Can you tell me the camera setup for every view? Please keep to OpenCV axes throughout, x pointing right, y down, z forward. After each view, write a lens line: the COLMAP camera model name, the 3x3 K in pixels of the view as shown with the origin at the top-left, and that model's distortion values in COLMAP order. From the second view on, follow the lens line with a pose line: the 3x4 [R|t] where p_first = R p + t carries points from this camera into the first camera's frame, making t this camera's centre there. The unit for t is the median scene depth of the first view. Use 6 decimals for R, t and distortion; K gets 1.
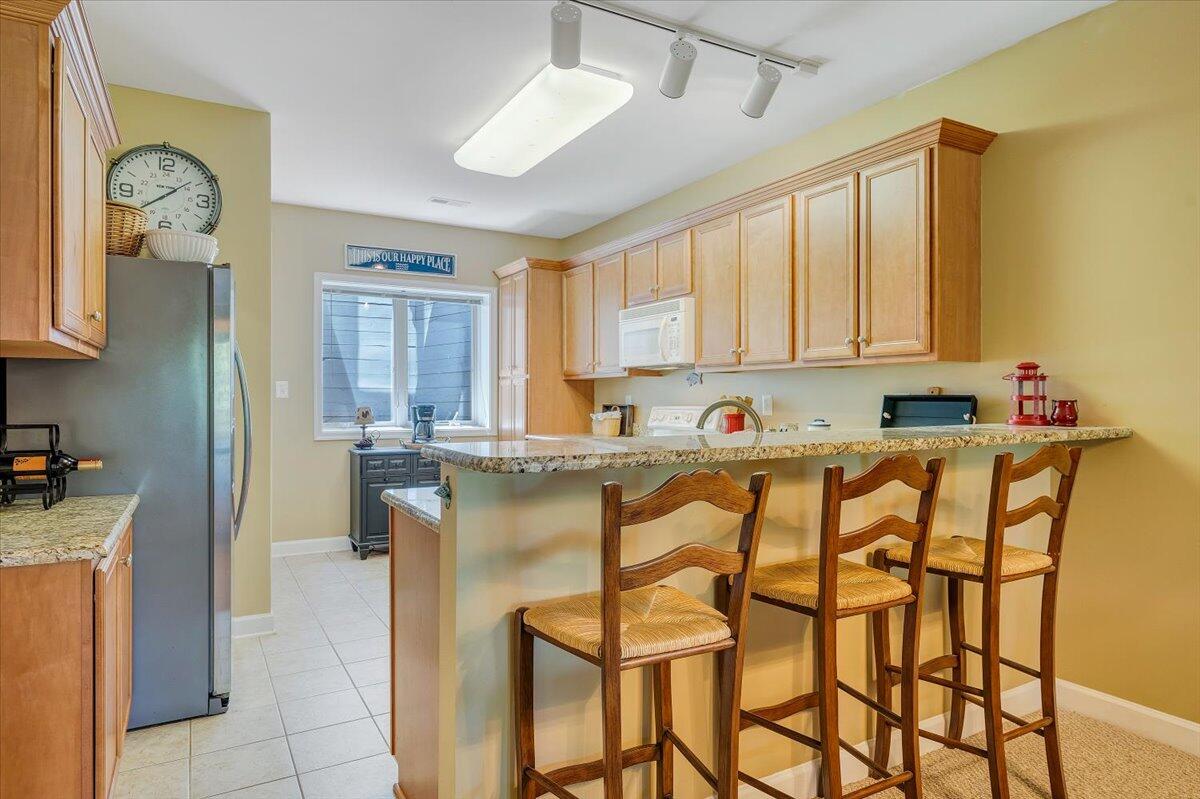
lens RADIAL K [[700.6, 0, 591.5], [0, 700.6, 400.1], [0, 0, 1]] dist [0.007181, -0.000338]
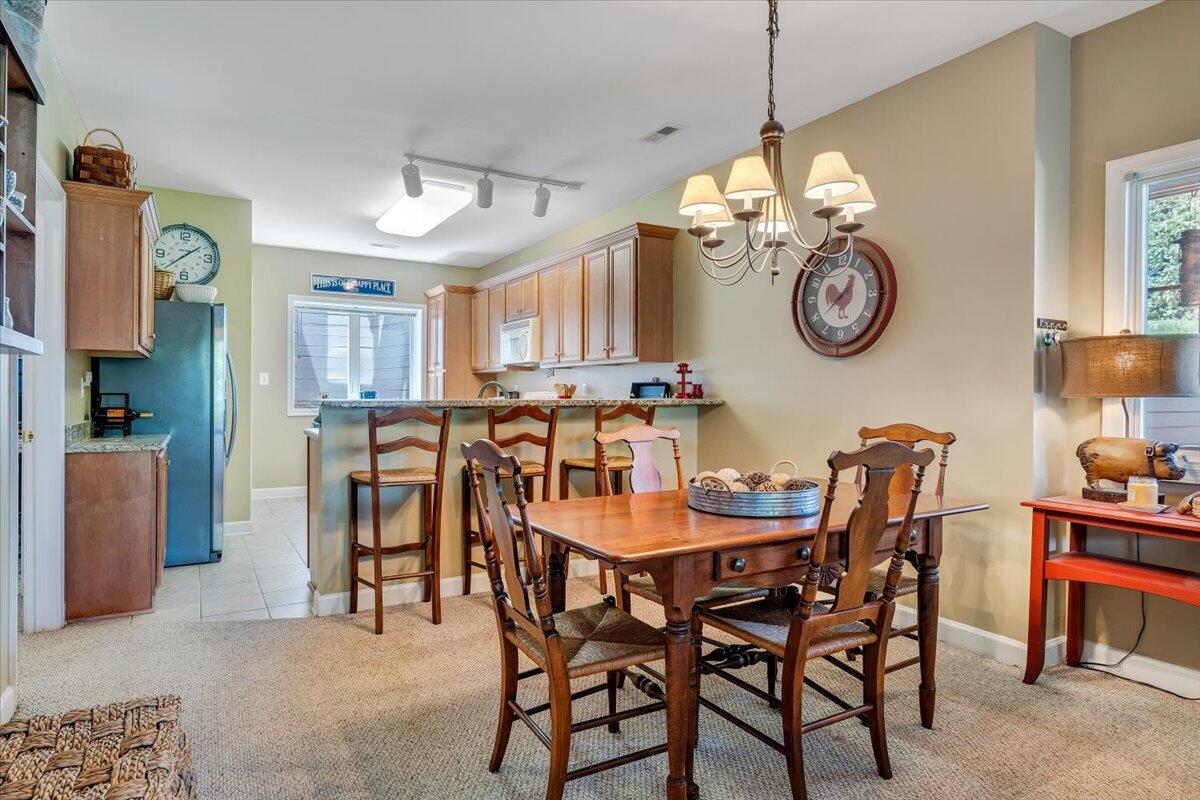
lens RADIAL K [[672.8, 0, 594.7], [0, 672.8, 396.7], [0, 0, 1]] dist [0.003448, -0.000415]
pose [[0.999811, 0.004976, 0.018806, 0.302804], [-0.004987, 0.999987, 0.000530, 0.025285], [-0.018803, -0.000623, 0.999823, -0.555232]]
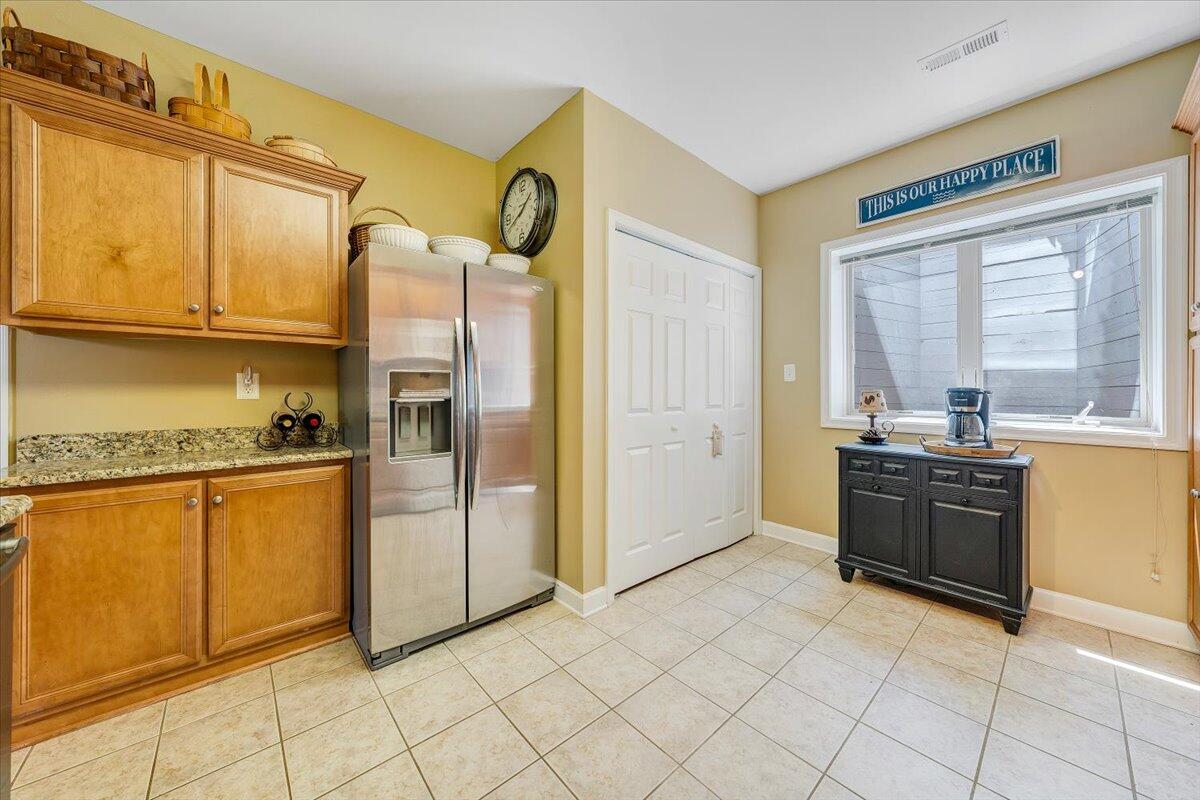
lens RADIAL K [[416.2, 0, 600.9], [0, 416.2, 389.0], [0, 0, 1]] dist [-0.001987, -0.000057]
pose [[0.201272, -0.002346, -0.979533, 0.129013], [-0.006555, 0.999972, -0.003742, 0.018534], [0.979514, 0.007174, 0.201250, 0.987340]]
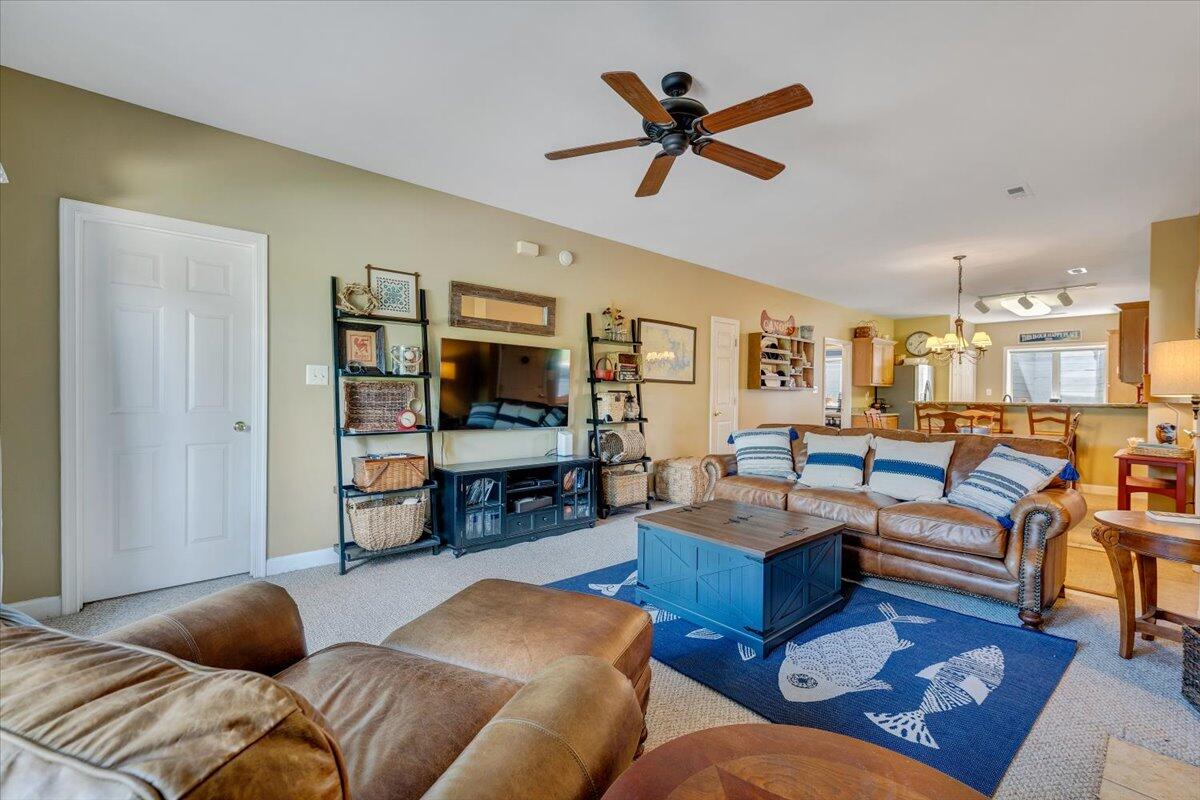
lens RADIAL K [[514.6, 0, 594.8], [0, 514.6, 395.9], [0, 0, 1]] dist [0.001690, -0.000648]
pose [[0.209827, 0.006671, -0.977716, 1.852111], [-0.014986, 0.999881, 0.003606, 0.021812], [0.977624, 0.013896, 0.209902, -1.400973]]
